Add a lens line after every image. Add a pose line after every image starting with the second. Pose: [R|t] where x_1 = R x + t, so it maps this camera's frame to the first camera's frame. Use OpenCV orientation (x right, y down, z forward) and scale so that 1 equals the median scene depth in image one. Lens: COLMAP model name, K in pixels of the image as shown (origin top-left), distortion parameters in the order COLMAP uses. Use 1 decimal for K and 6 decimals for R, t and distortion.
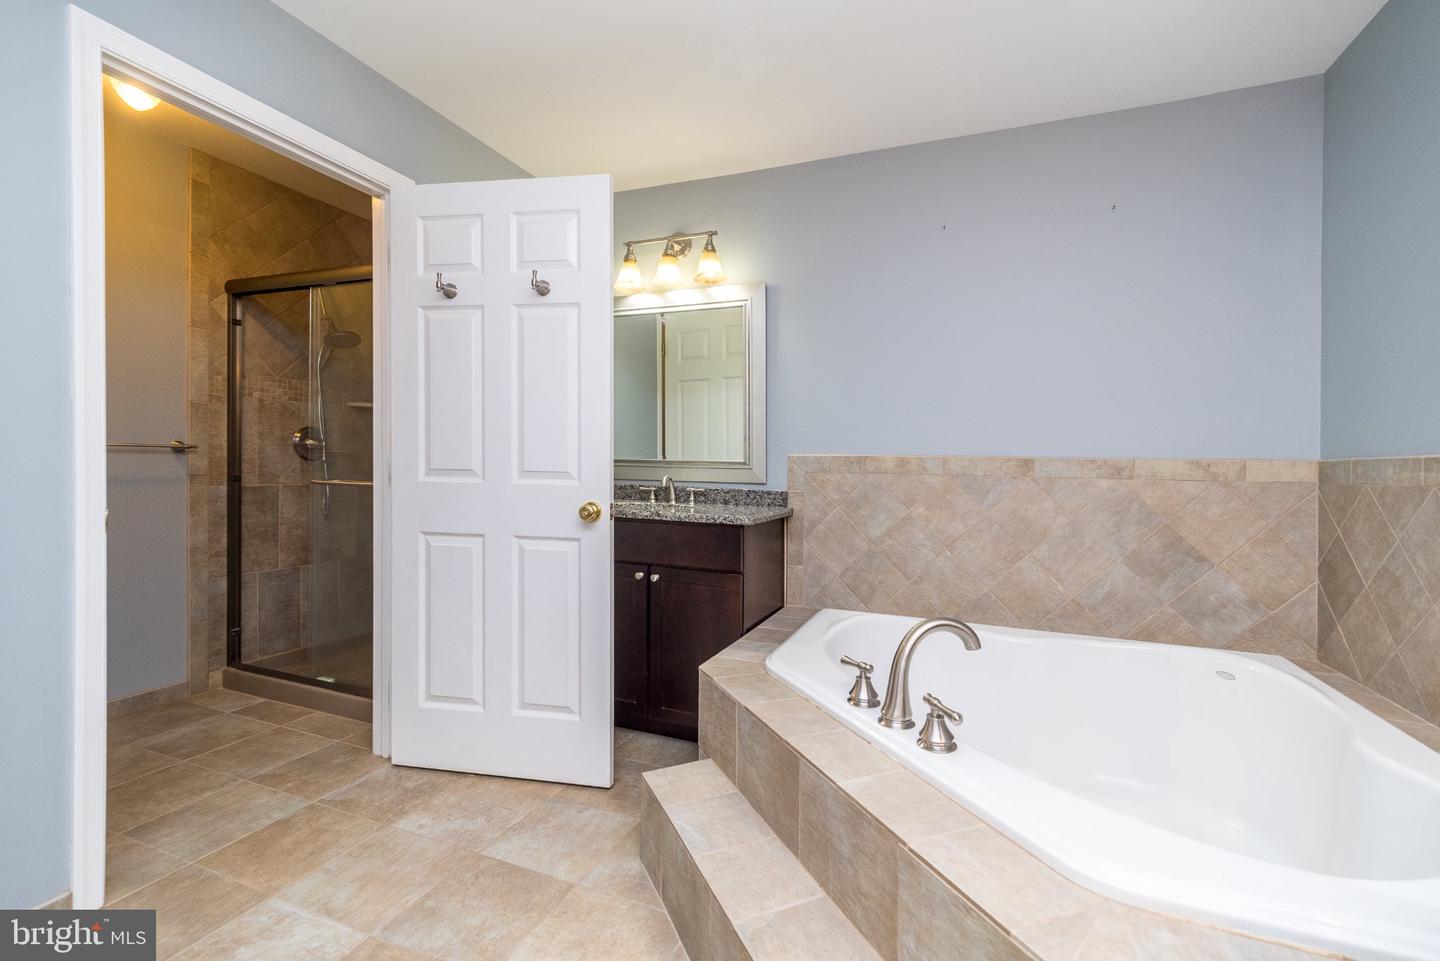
lens RADIAL K [[628.6, 0, 720.0], [0, 628.6, 480.5], [0, 0, 1]] dist [0.005233, 0.000377]
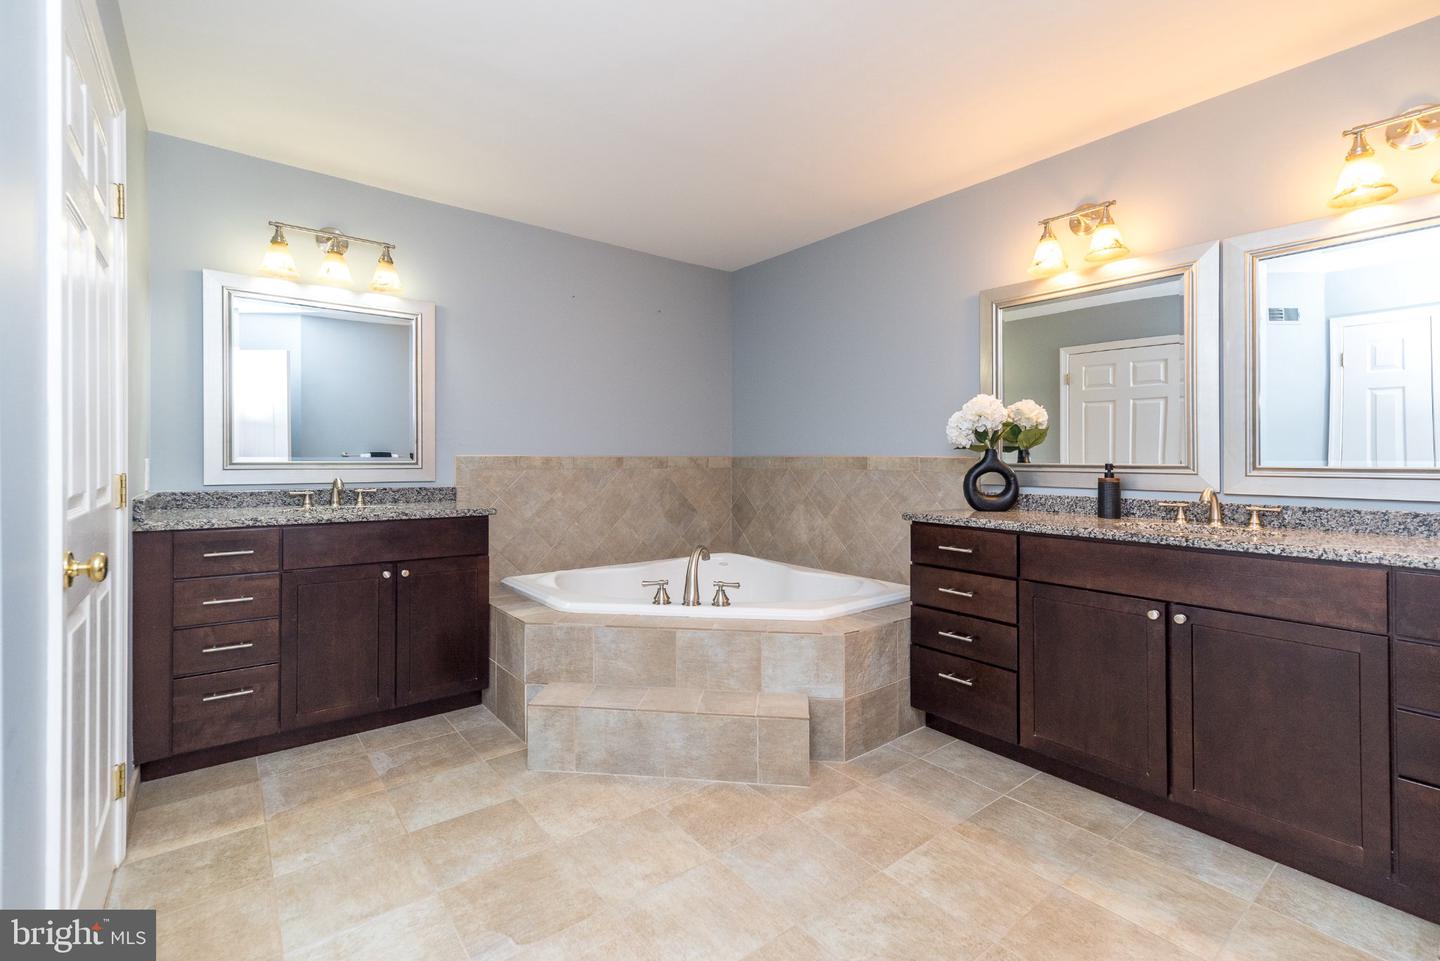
lens RADIAL K [[628.6, 0, 720.0], [0, 628.6, 480.5], [0, 0, 1]] dist [0.005233, 0.000377]
pose [[0.505679, -0.047452, 0.861416, -0.742776], [0.026833, 0.998868, 0.039272, -0.031241], [-0.862304, 0.003255, 0.506380, -0.010675]]
